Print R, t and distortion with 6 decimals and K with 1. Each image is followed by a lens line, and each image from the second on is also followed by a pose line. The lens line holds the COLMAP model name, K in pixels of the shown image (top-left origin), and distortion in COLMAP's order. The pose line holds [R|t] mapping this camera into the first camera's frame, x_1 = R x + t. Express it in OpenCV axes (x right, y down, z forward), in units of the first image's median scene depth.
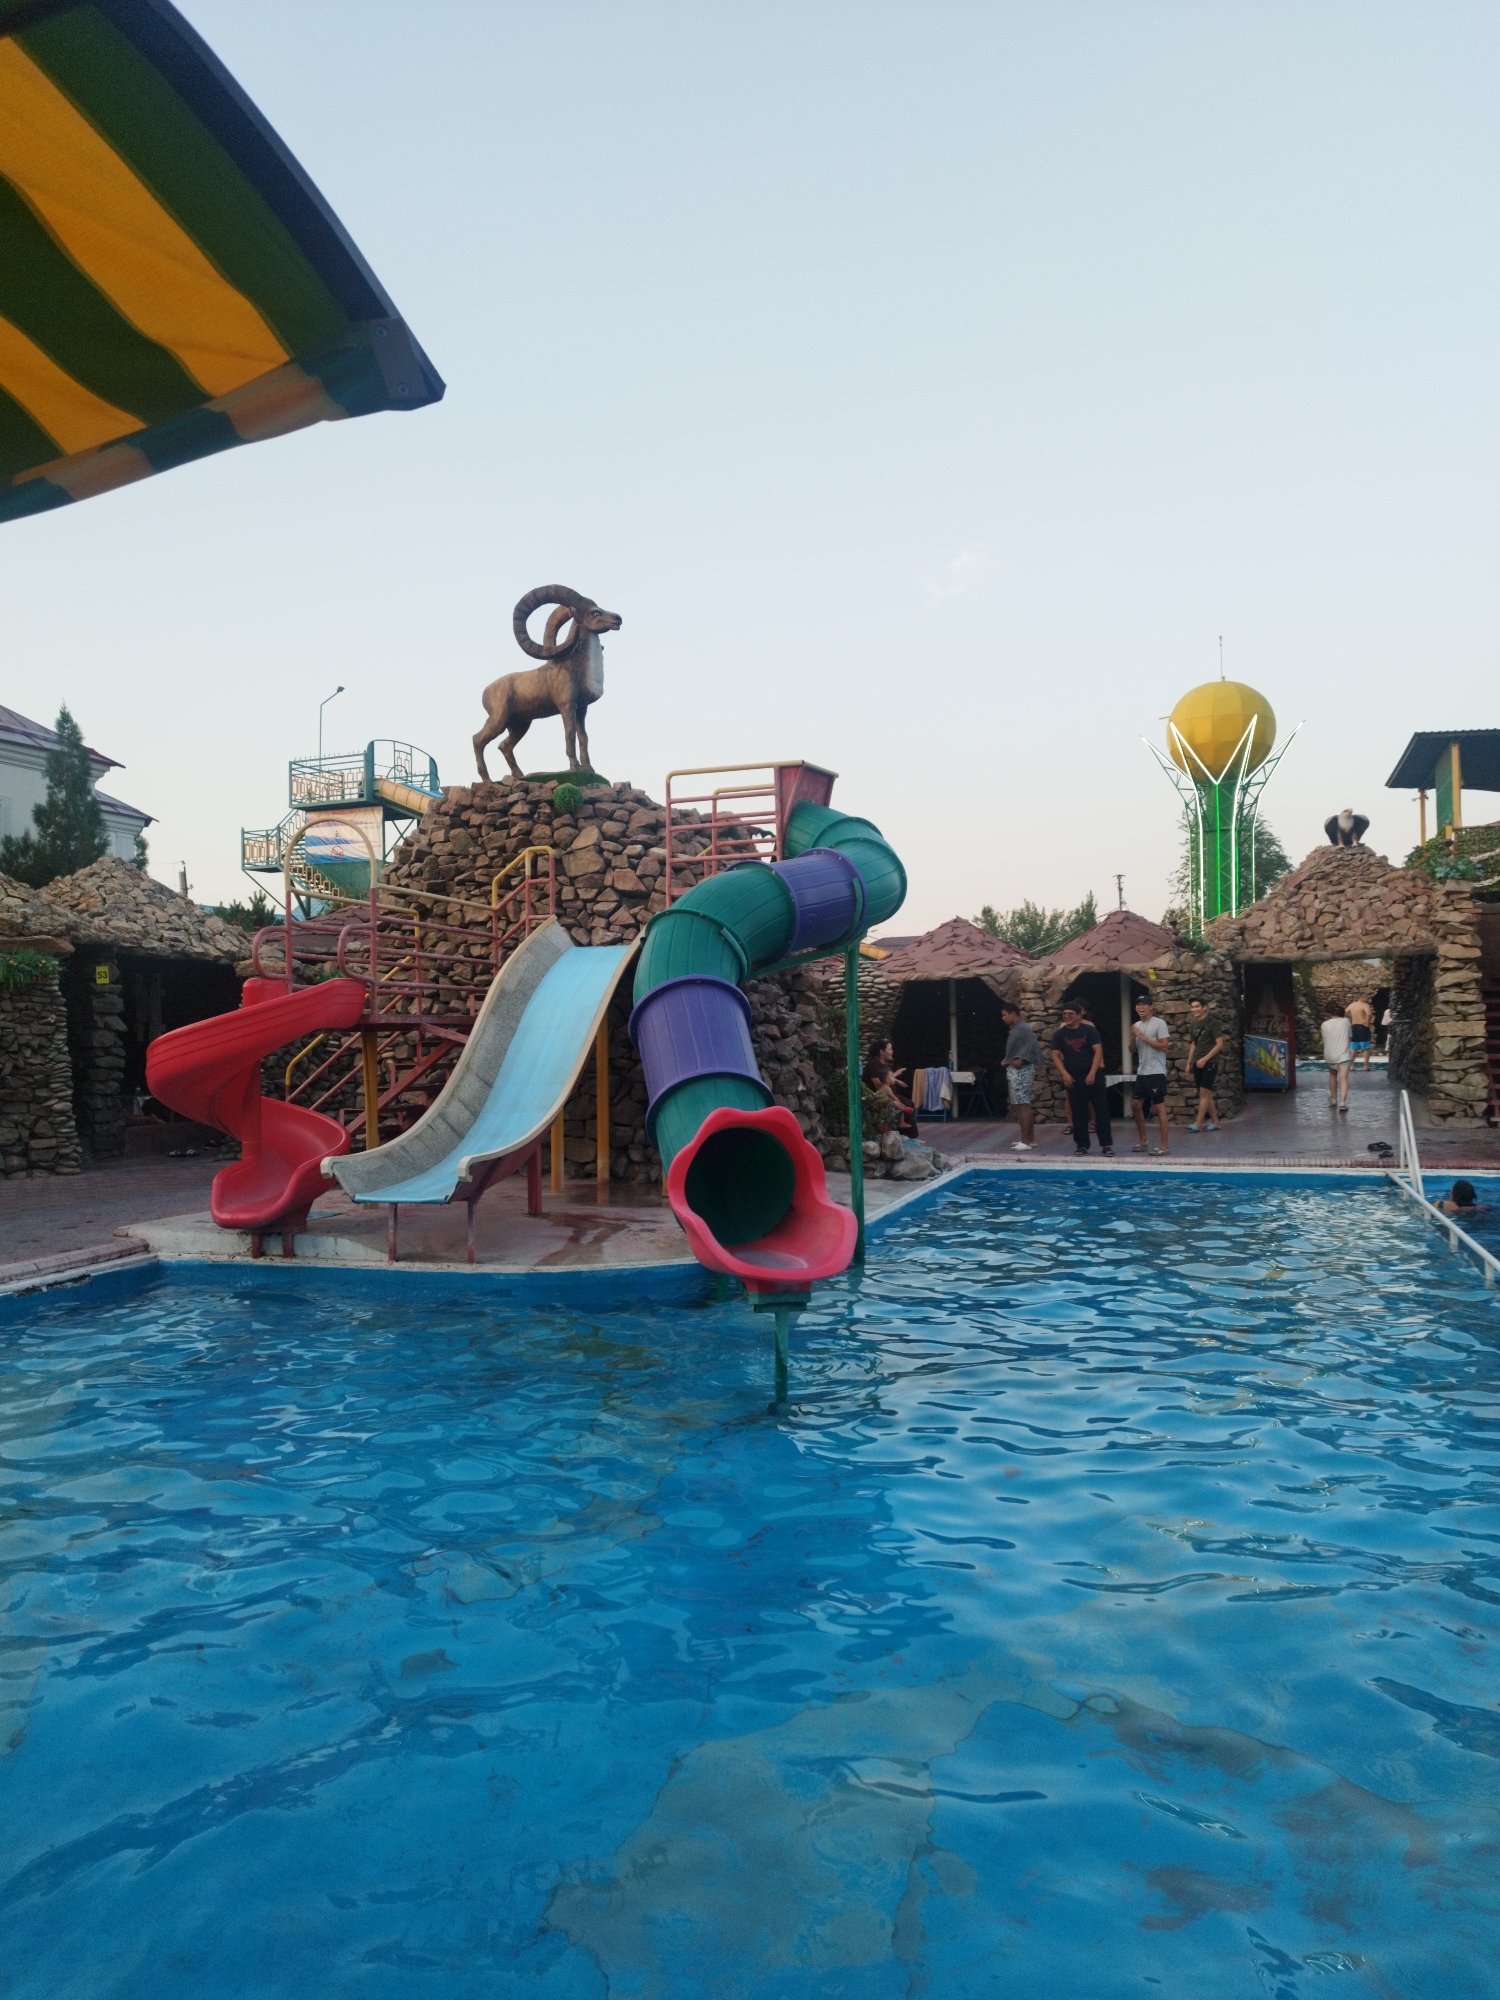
lens RADIAL K [[1414.1, 0, 754.1], [0, 1414.1, 1019.9], [0, 0, 1]] dist [0.049102, -0.052125]
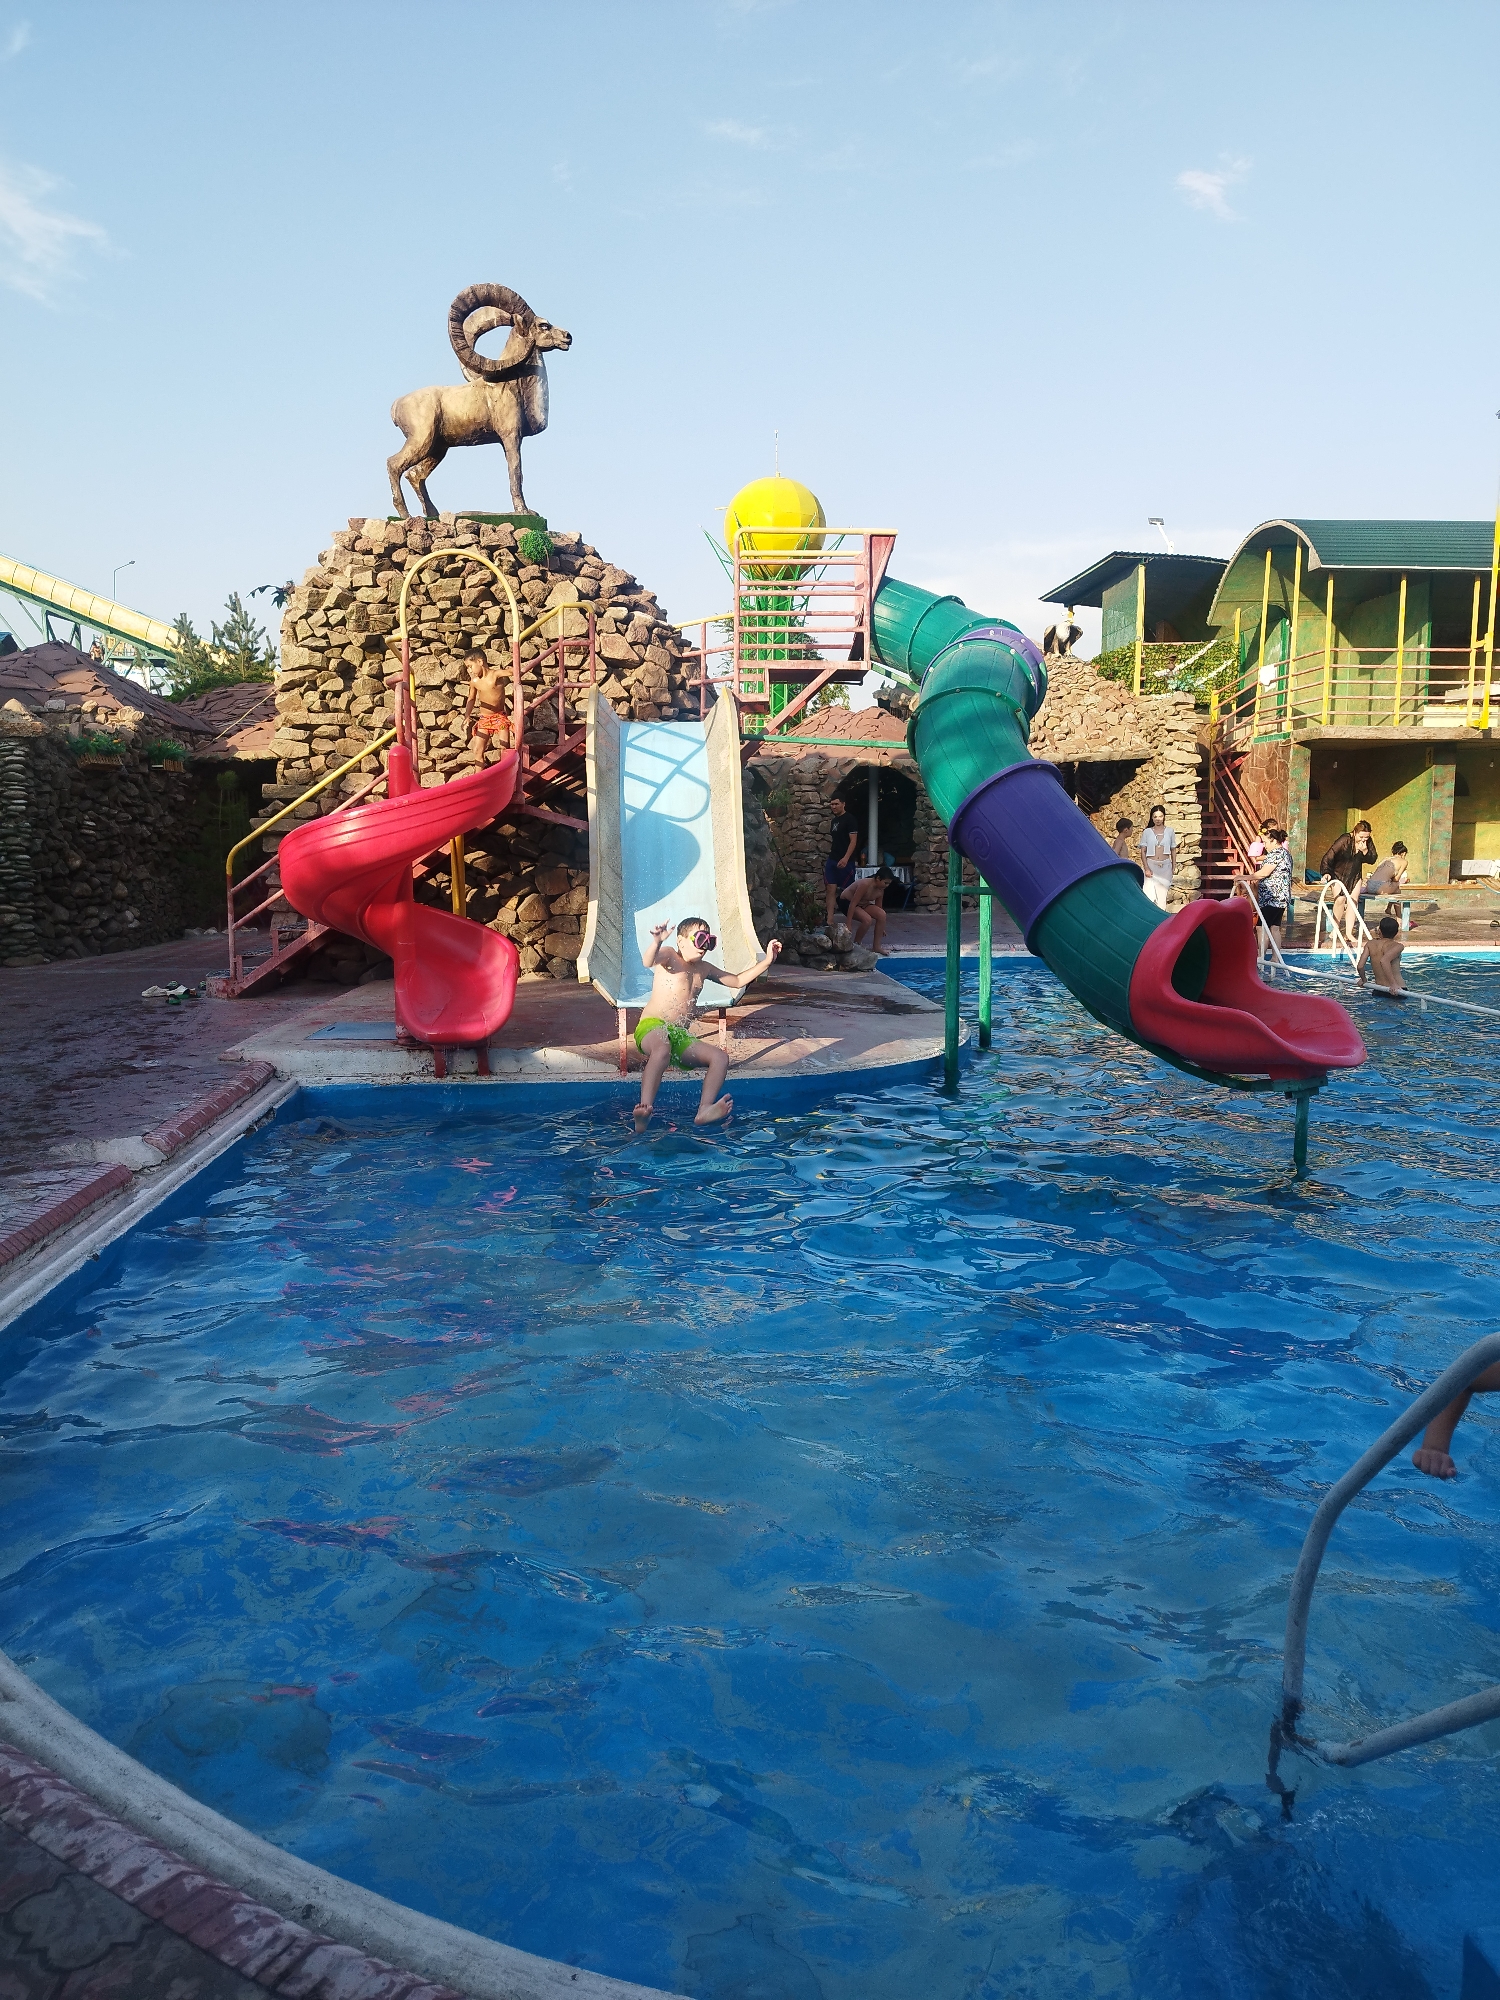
lens RADIAL K [[1424.4, 0, 758.3], [0, 1424.4, 1011.2], [0, 0, 1]] dist [0.025971, -0.007421]
pose [[0.921969, -0.036480, 0.385541, -0.254235], [-0.017048, 0.990765, 0.134512, 0.004726], [-0.386888, -0.130589, 0.912833, 0.075182]]
